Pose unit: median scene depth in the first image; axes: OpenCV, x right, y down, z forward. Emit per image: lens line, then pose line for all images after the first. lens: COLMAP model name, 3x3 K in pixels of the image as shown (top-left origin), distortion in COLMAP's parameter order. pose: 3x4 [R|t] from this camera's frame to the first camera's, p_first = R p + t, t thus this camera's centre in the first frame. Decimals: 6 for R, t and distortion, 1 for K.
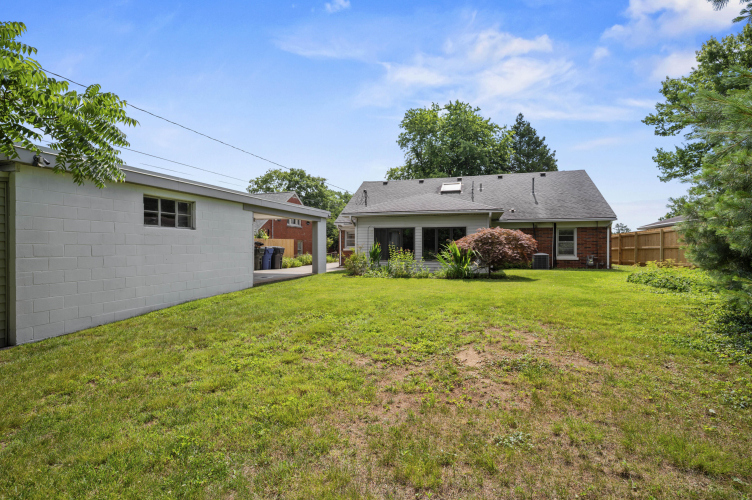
lens RADIAL K [[357.1, 0, 376.7], [0, 357.1, 246.6], [0, 0, 1]] dist [-0.004316, 0.000026]
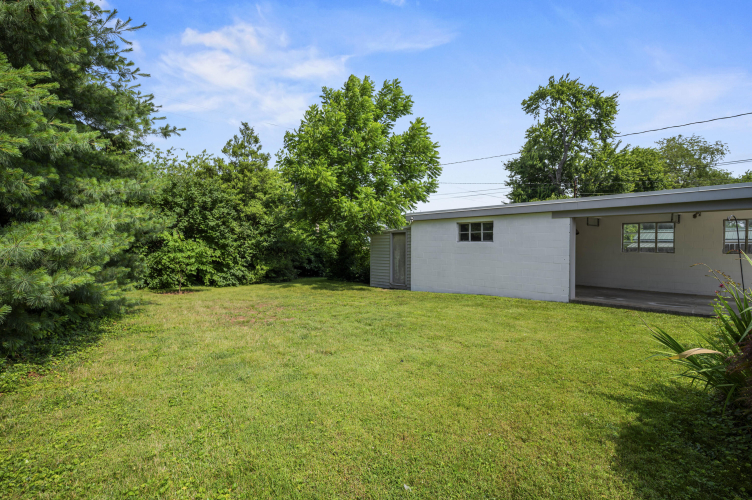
lens RADIAL K [[357.1, 0, 376.1], [0, 357.1, 252.7], [0, 0, 1]] dist [-0.004316, 0.000026]
pose [[-0.505255, -0.005723, -0.862951, 0.880660], [-0.014398, 0.999895, 0.001799, -0.006329], [0.862850, 0.013334, -0.505285, 1.386162]]
